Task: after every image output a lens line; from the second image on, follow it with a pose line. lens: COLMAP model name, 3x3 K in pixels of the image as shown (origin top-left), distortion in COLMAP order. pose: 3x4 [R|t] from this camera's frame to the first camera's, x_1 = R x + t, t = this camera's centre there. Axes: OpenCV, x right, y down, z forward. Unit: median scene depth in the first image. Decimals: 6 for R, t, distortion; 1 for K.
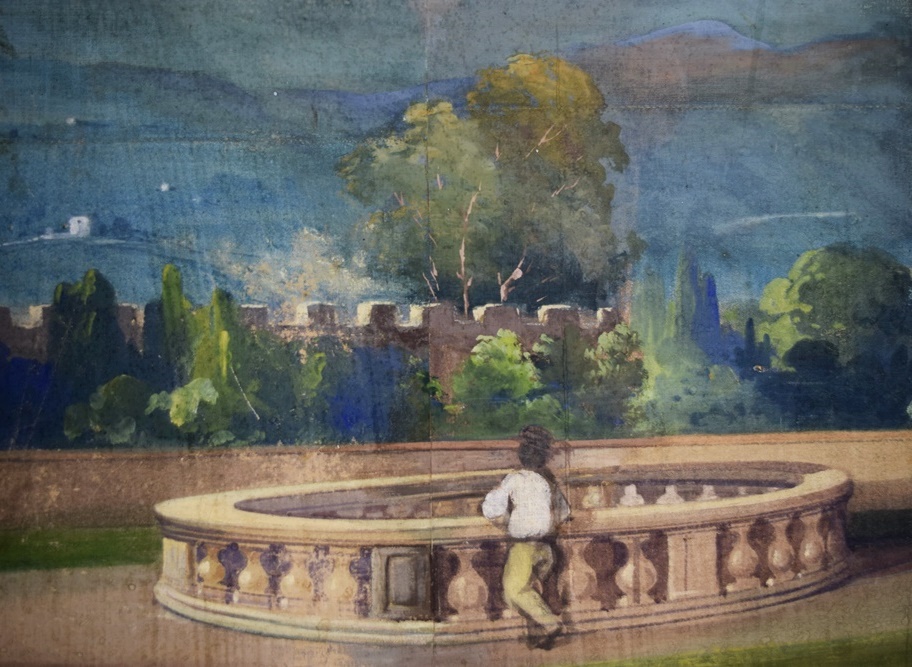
lens RADIAL K [[1154.1, 0, 459.0], [0, 1154.1, 328.9], [0, 0, 1]] dist [-0.064127, 0.000000]
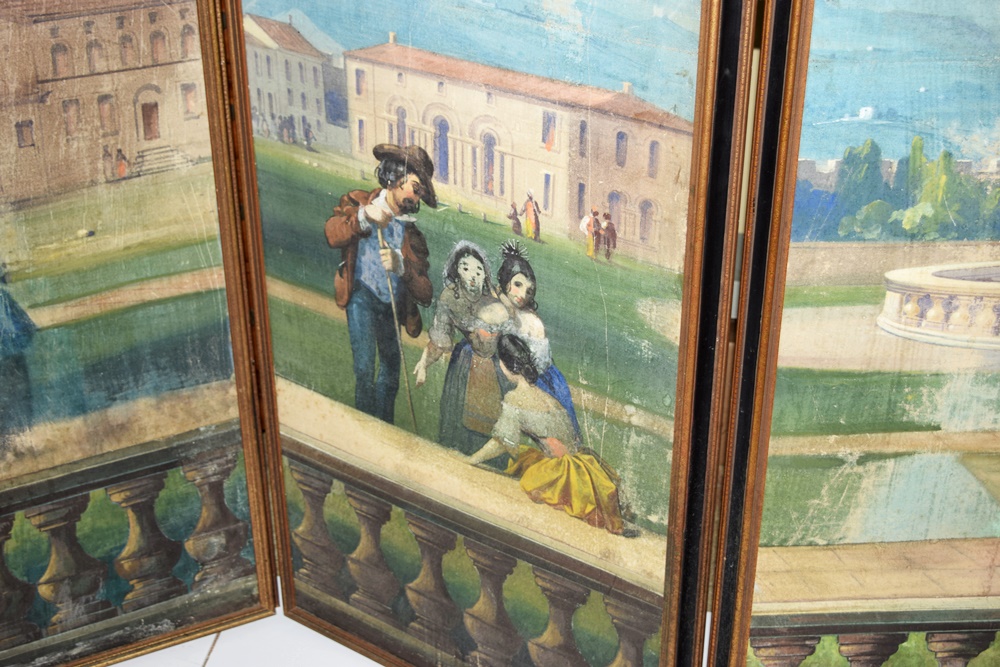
lens RADIAL K [[1482.8, 0, 499.1], [0, 1482.8, 334.1], [0, 0, 1]] dist [-0.019201, 0.000000]
pose [[0.997602, 0.048344, -0.049520, -0.690517], [-0.020589, 0.890480, 0.454557, -0.705176], [0.066072, -0.452447, 0.889340, -0.943870]]
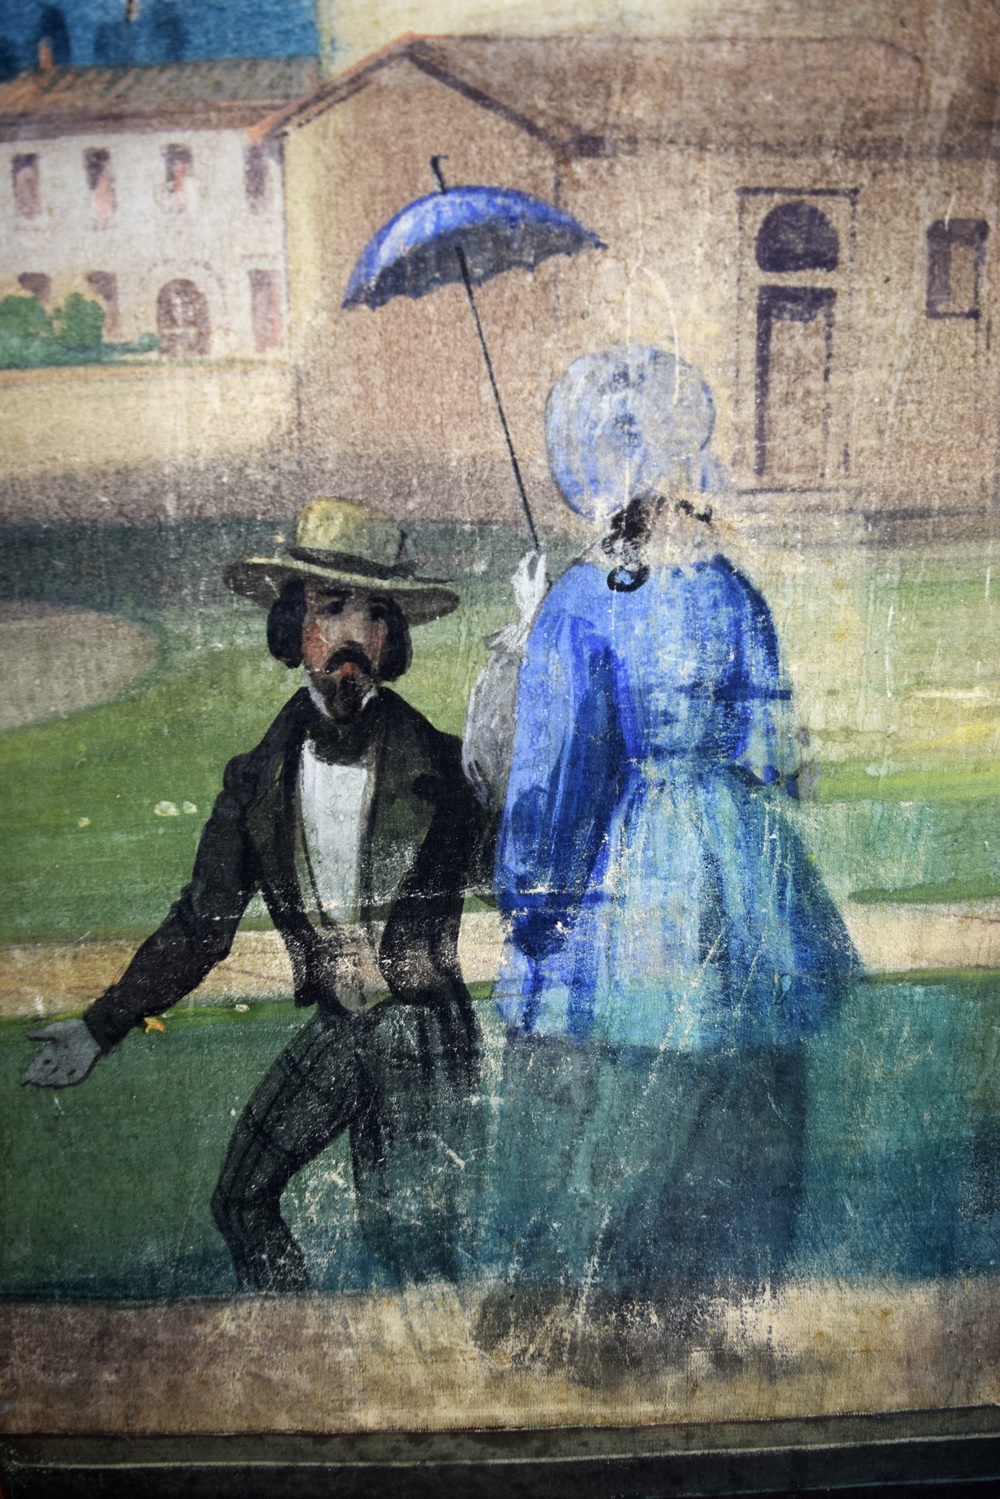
lens RADIAL K [[1208.0, 0, 496.7], [0, 1208.0, 754.6], [0, 0, 1]] dist [-0.078654, 0.009755]
pose [[0.853114, 0.111838, -0.509596, -1.470532], [0.000029, 0.976744, 0.214408, 0.217124], [0.521724, -0.182929, 0.833271, 0.677572]]
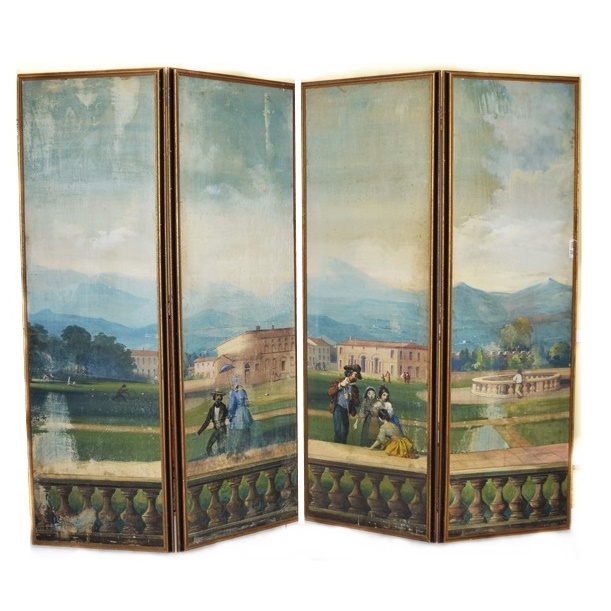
lens RADIAL K [[772.0, 0, 302.9], [0, 772.0, 302.1], [0, 0, 1]] dist [-0.081401, 0.000000]
pose [[0.996360, 0.005030, 0.085092, -1.724755], [-0.009952, 0.998295, 0.057516, -0.598092], [-0.084658, -0.058154, 0.994712, -3.693053]]
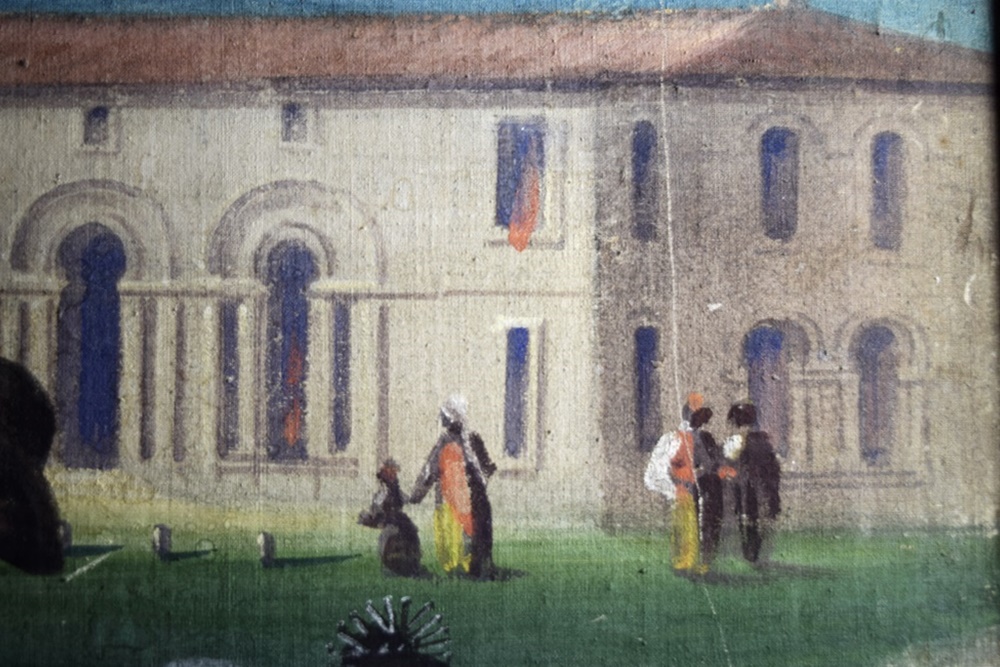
lens RADIAL K [[1472.2, 0, 500.1], [0, 1472.2, 333.7], [0, 0, 1]] dist [-0.043356, 0.000000]
pose [[0.824135, 0.040603, 0.564936, -1.133497], [0.011674, 0.995998, -0.088615, 0.142182], [-0.566273, 0.079626, 0.820363, 0.559718]]
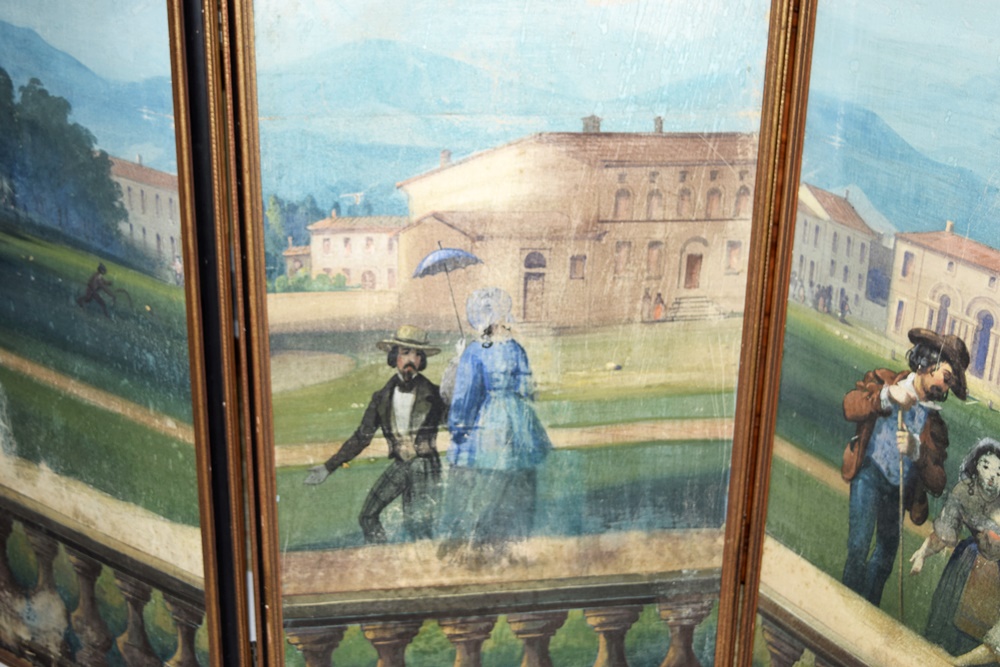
lens RADIAL K [[1482.8, 0, 509.3], [0, 1482.8, 337.9], [0, 0, 1]] dist [-0.019201, 0.000000]
pose [[0.915266, 0.195998, -0.351955, -0.773382], [-0.050333, 0.922456, 0.382807, -0.750930], [0.399693, -0.332656, 0.854158, -0.993544]]
